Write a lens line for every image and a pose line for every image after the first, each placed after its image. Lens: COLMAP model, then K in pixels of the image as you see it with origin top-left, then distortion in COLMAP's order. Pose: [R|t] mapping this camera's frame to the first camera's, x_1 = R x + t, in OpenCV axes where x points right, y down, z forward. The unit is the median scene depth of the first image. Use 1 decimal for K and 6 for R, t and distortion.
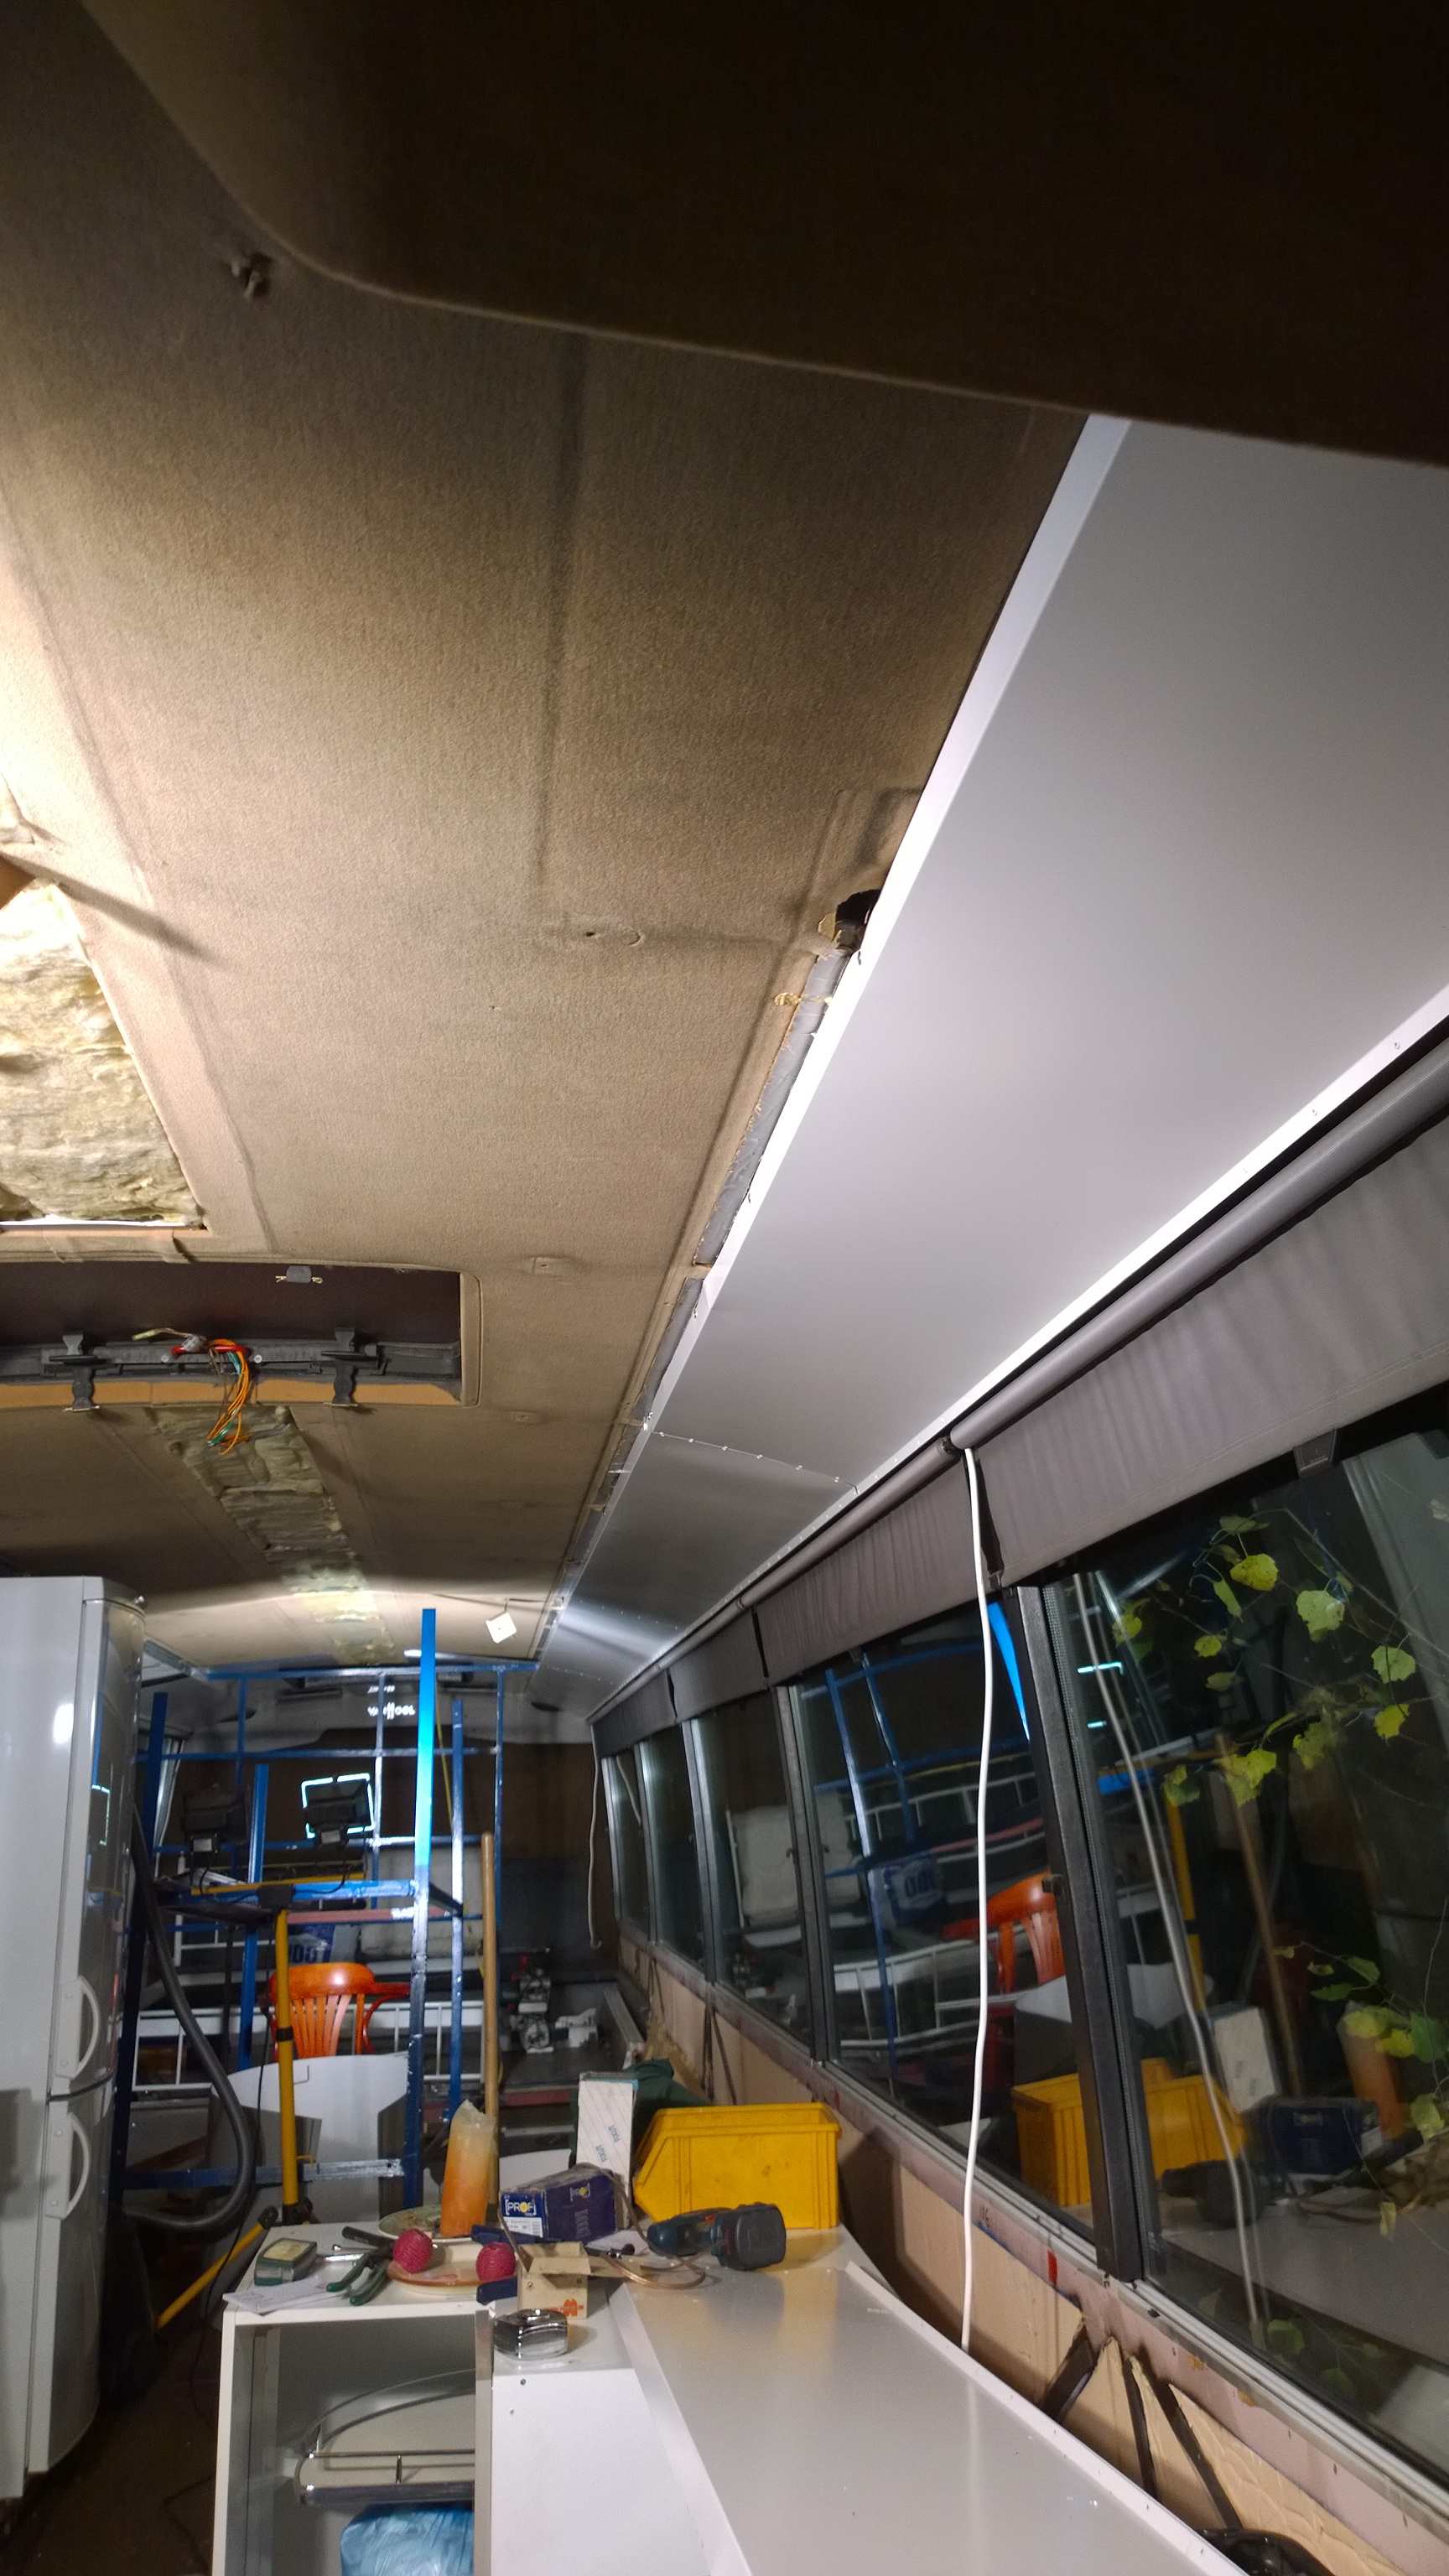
lens RADIAL K [[1897.2, 0, 720.6], [0, 1897.2, 1207.0], [0, 0, 1]] dist [0.064518, -0.091688]
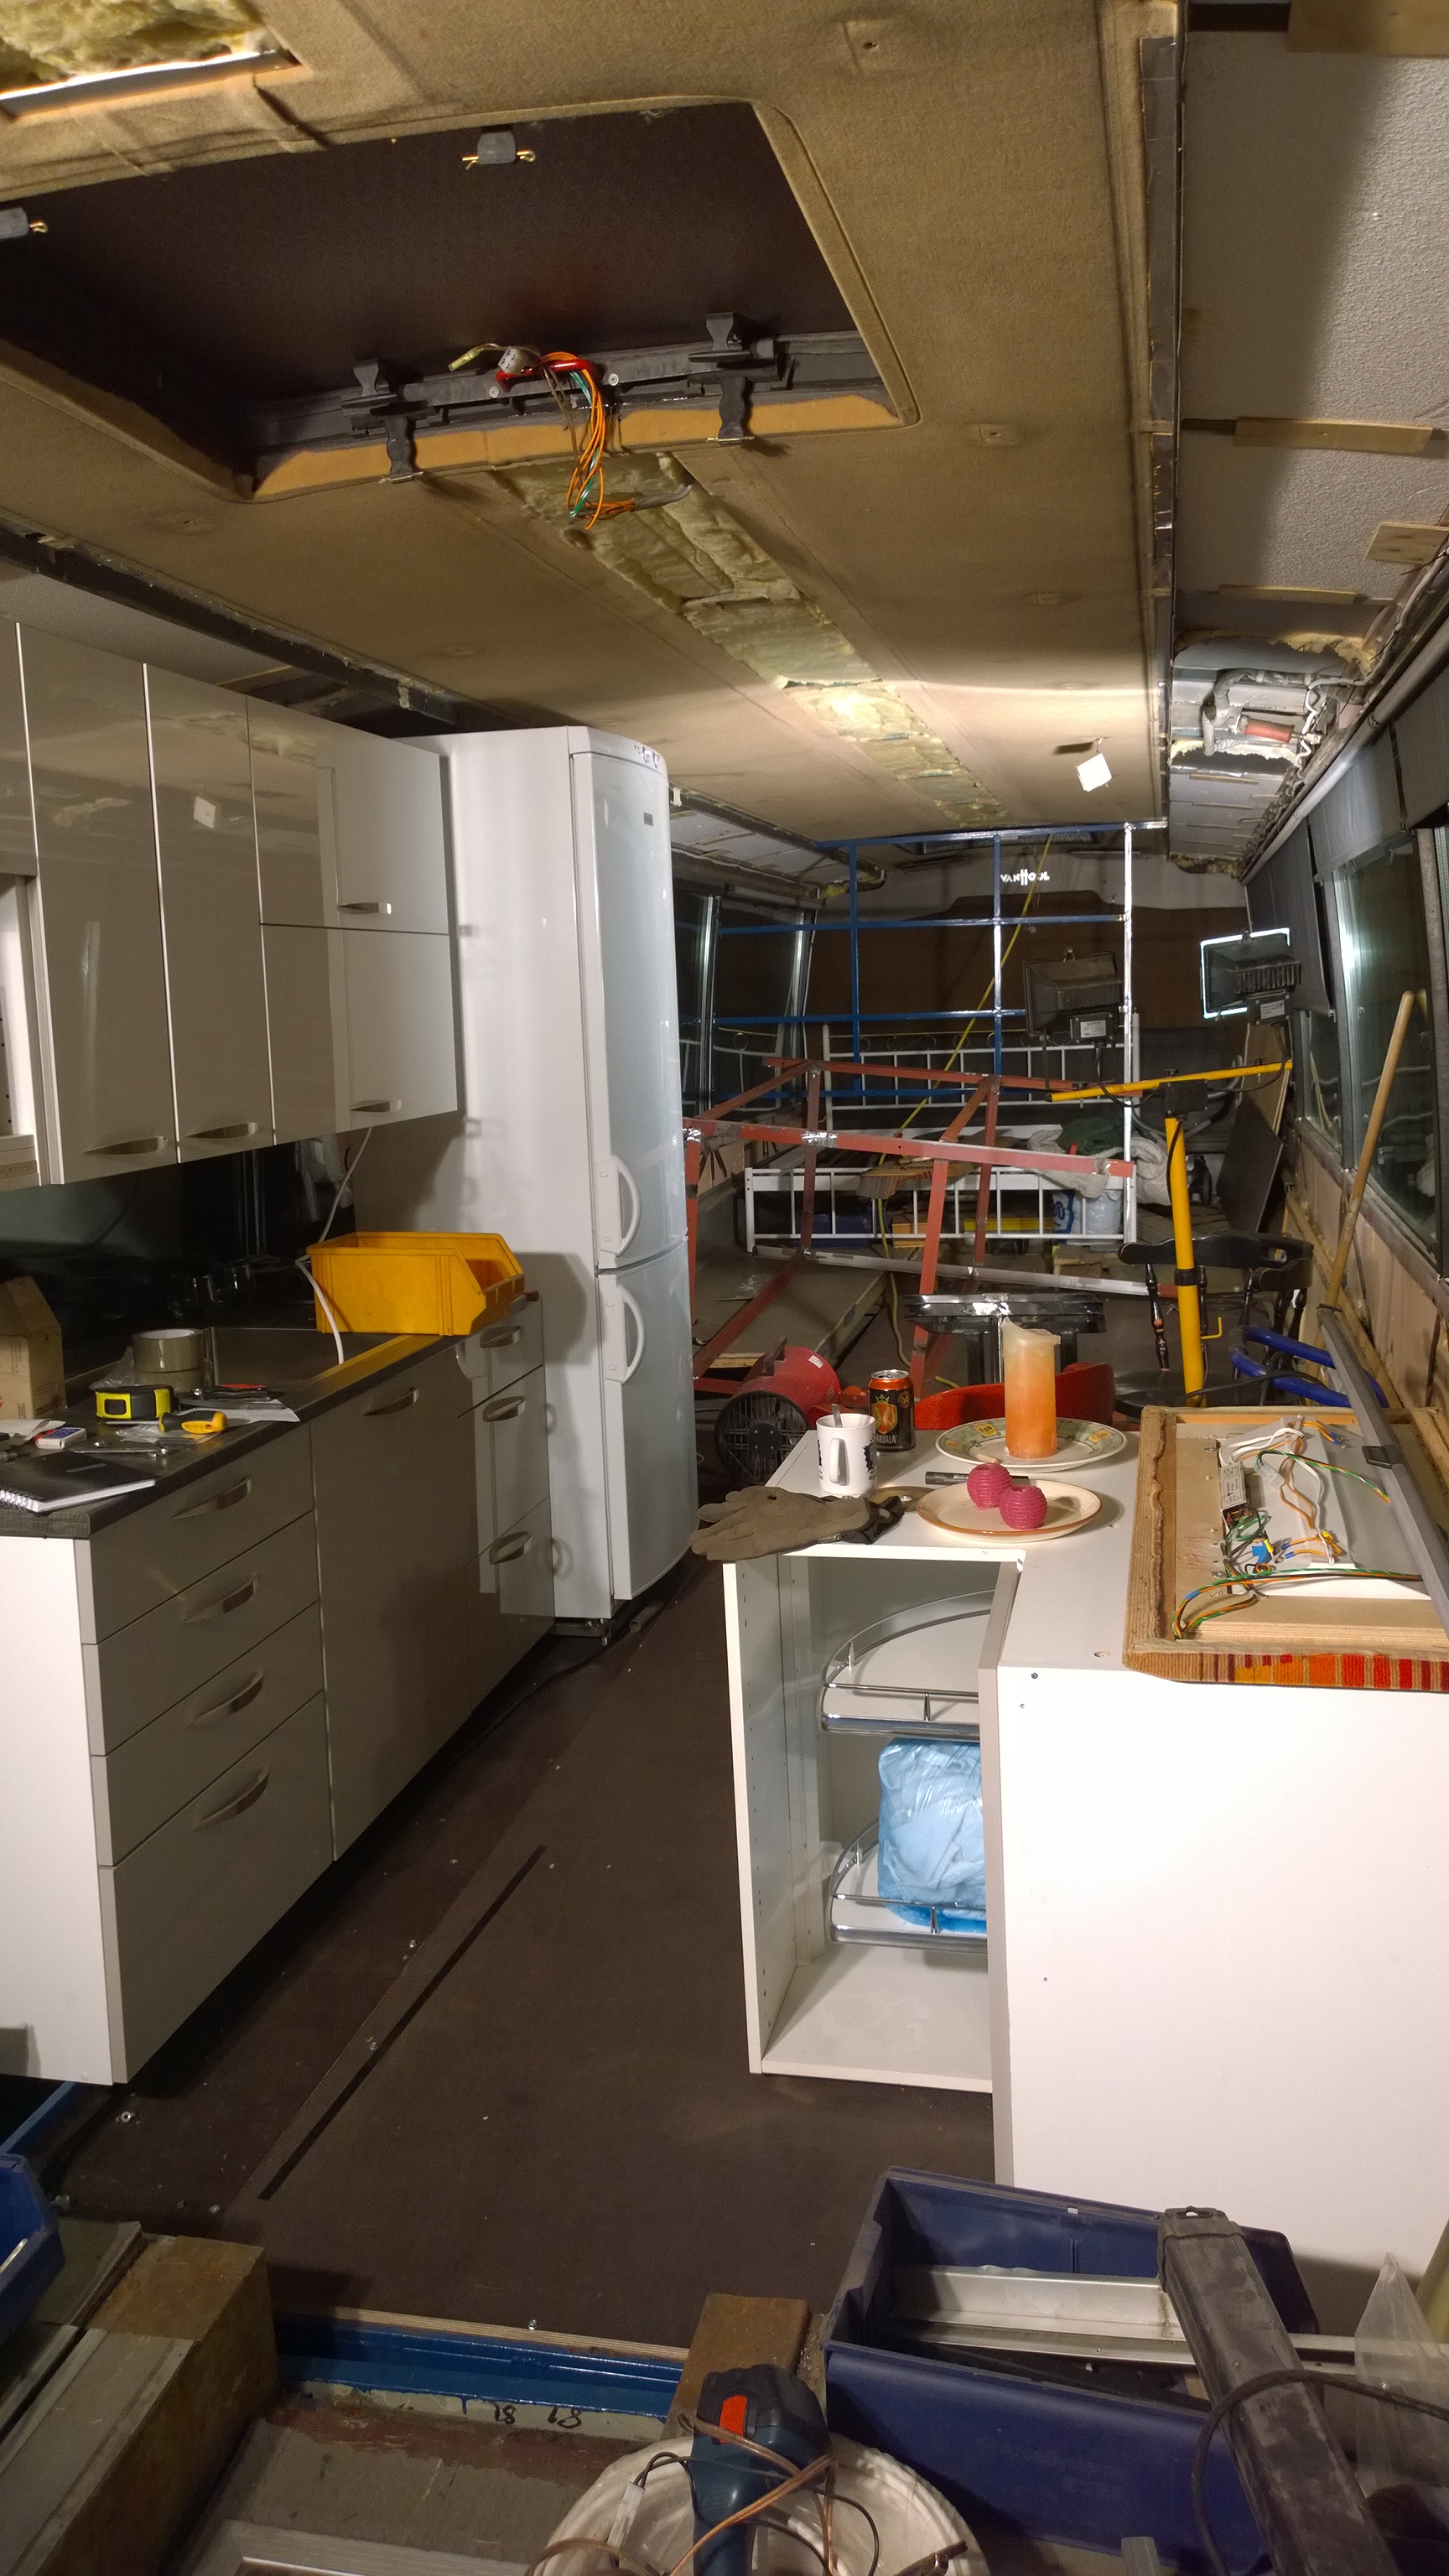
lens RADIAL K [[1897.2, 0, 720.6], [0, 1897.2, 1207.0], [0, 0, 1]] dist [0.064518, -0.091688]
pose [[0.937437, 0.040615, -0.345777, 0.049179], [0.107228, 0.911212, 0.397737, 0.081031], [0.331230, -0.409930, 0.849849, 0.290686]]
